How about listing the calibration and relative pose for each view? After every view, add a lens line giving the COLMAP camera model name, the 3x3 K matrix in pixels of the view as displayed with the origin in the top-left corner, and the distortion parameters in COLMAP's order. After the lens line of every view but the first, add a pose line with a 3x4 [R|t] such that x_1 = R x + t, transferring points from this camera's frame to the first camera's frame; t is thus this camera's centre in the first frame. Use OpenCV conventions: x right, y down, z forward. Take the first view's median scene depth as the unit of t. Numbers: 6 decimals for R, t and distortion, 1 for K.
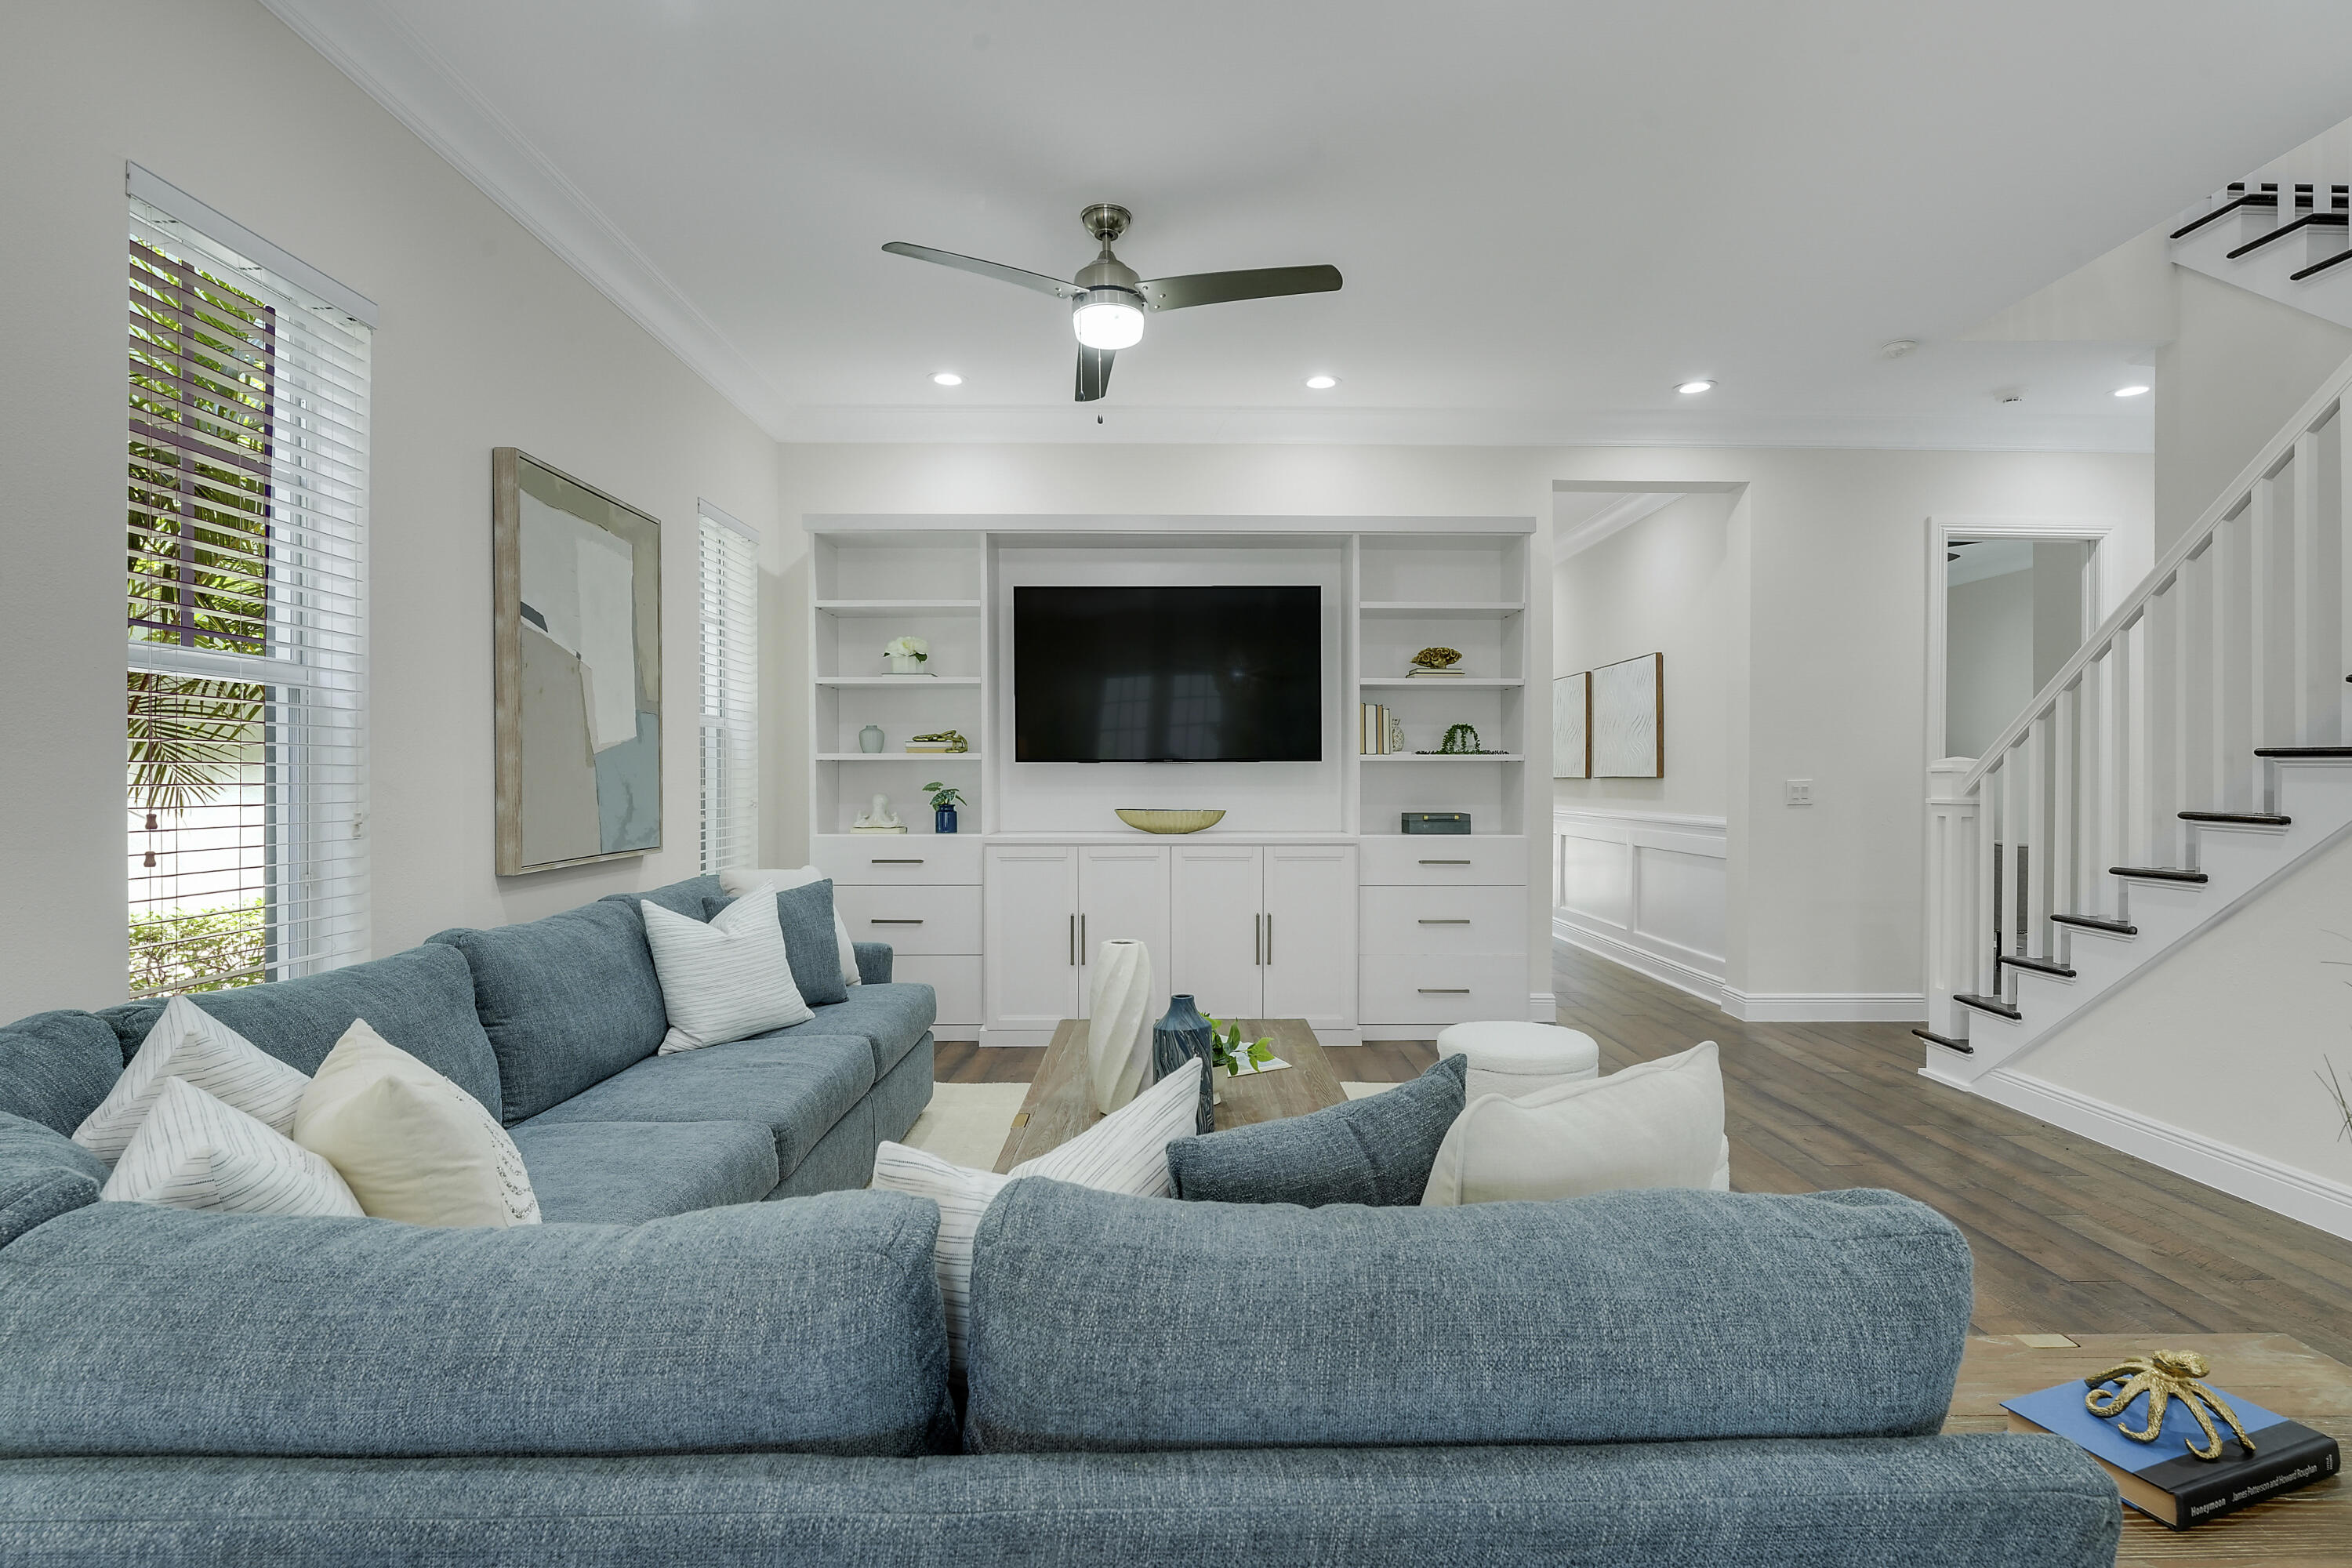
lens RADIAL K [[1059.3, 0, 1173.8], [0, 1059.3, 781.0], [0, 0, 1]] dist [-0.025820, -0.000481]
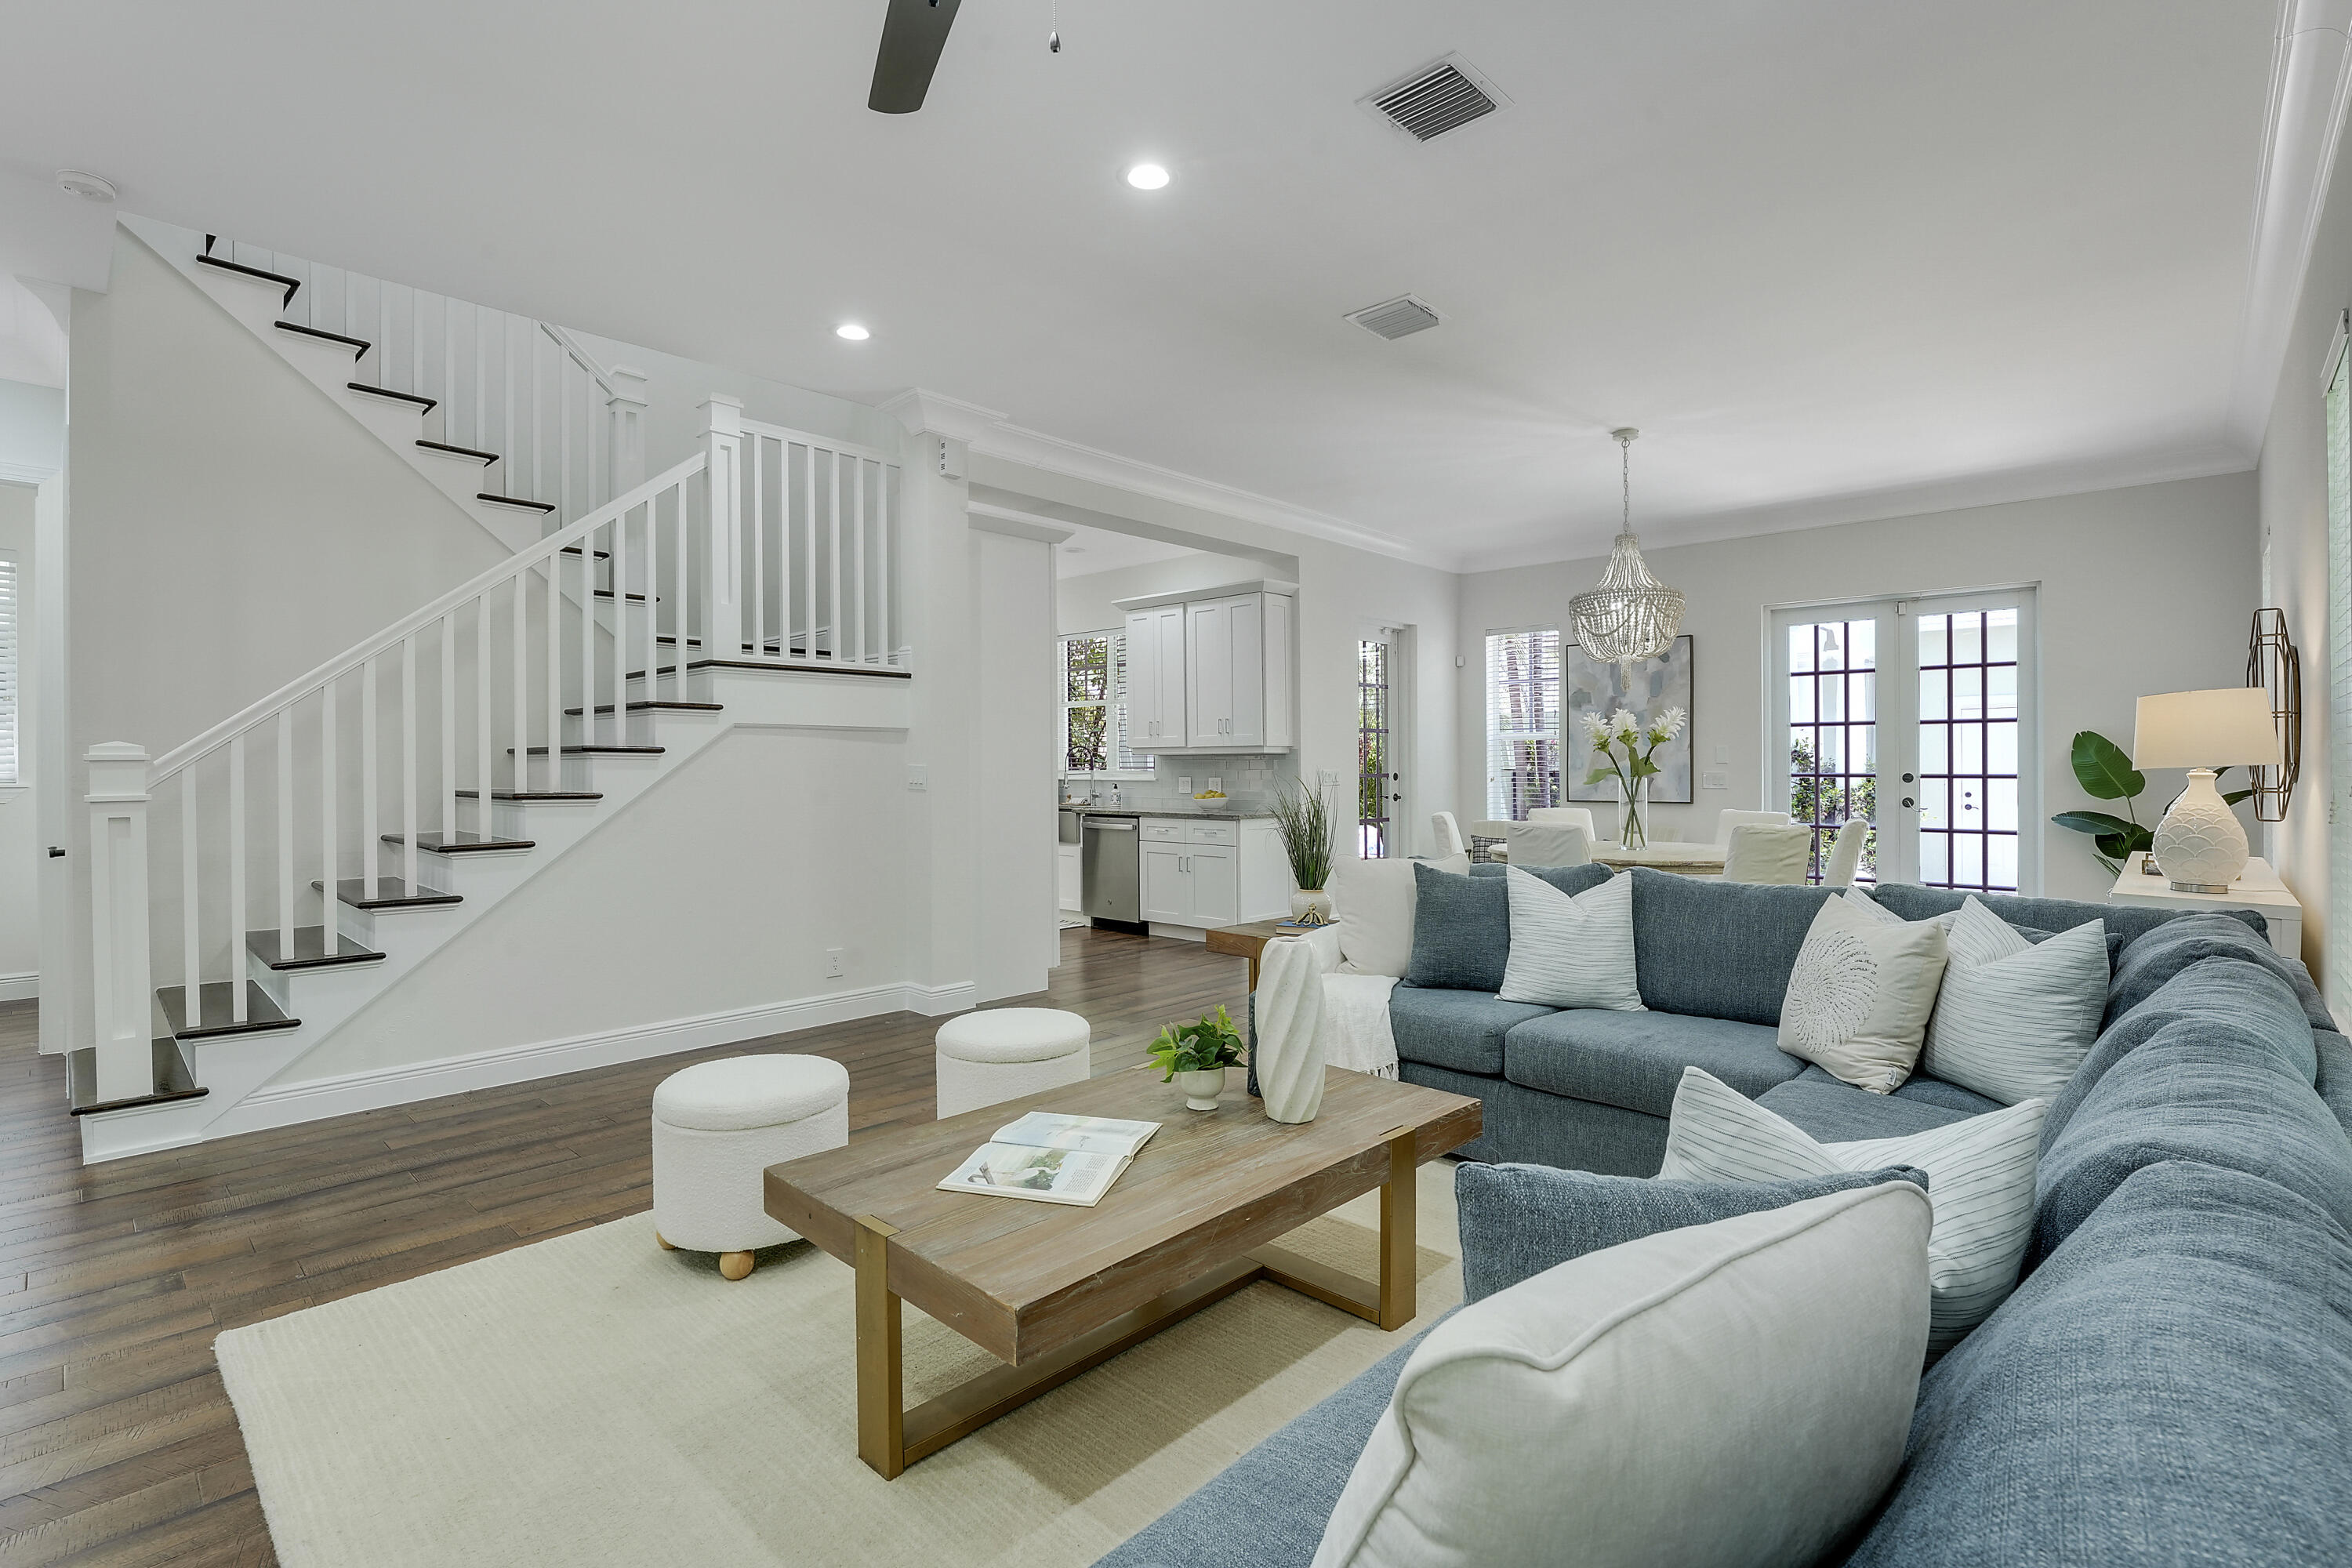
lens RADIAL K [[1059.3, 0, 1171.6], [0, 1059.3, 775.9], [0, 0, 1]] dist [-0.025820, -0.000481]
pose [[-0.717269, -0.005403, 0.696776, -0.417688], [0.002682, 0.999941, 0.010514, -0.003180], [-0.696791, 0.009410, -0.717212, 1.164614]]
